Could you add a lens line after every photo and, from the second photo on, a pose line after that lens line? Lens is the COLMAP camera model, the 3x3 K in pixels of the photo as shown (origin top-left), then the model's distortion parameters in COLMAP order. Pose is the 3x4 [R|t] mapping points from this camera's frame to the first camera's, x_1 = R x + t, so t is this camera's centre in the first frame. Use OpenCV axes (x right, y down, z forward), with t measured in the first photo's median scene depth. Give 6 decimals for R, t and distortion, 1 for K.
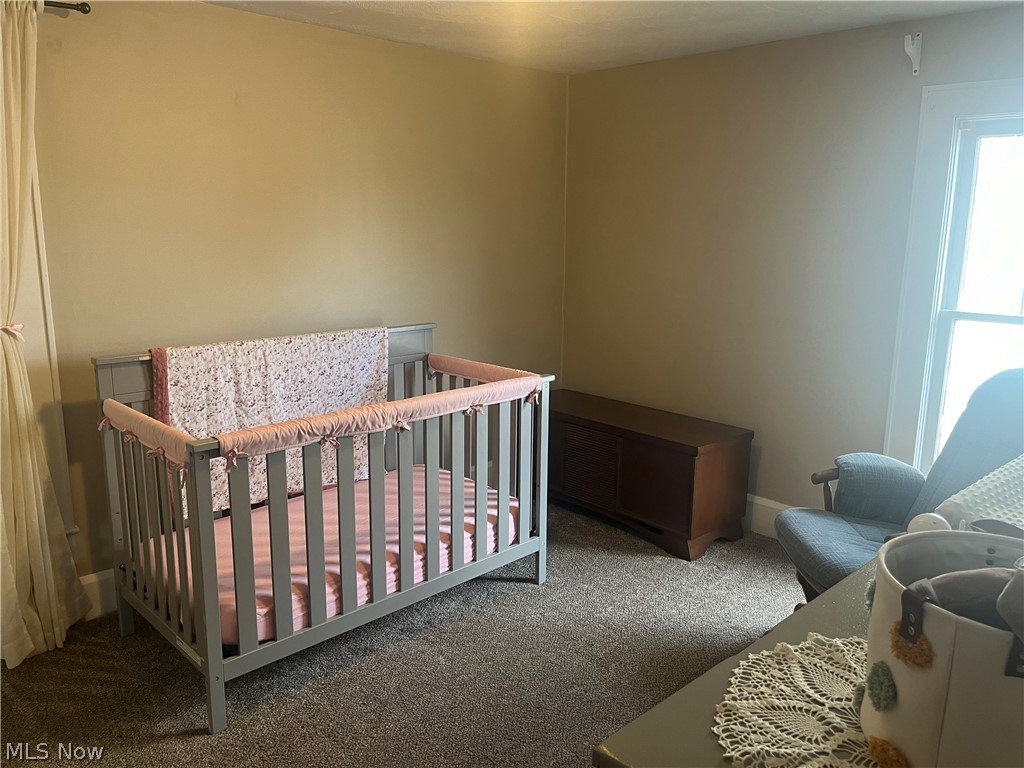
lens RADIAL K [[772.5, 0, 507.0], [0, 772.5, 381.8], [0, 0, 1]] dist [0.071871, -0.099756]
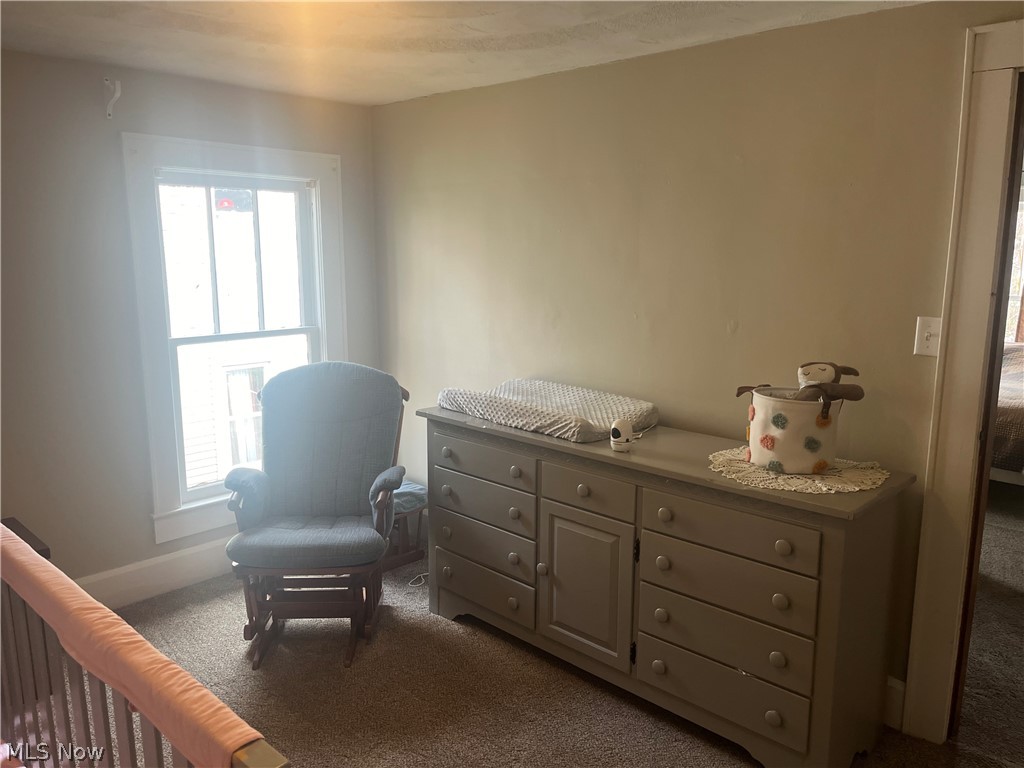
lens RADIAL K [[772.5, 0, 507.0], [0, 772.5, 381.8], [0, 0, 1]] dist [0.071871, -0.099756]
pose [[-0.055866, -0.174558, 0.983061, -0.588011], [0.194376, 0.963859, 0.182194, -0.145474], [-0.979335, 0.201262, -0.019917, 0.584146]]
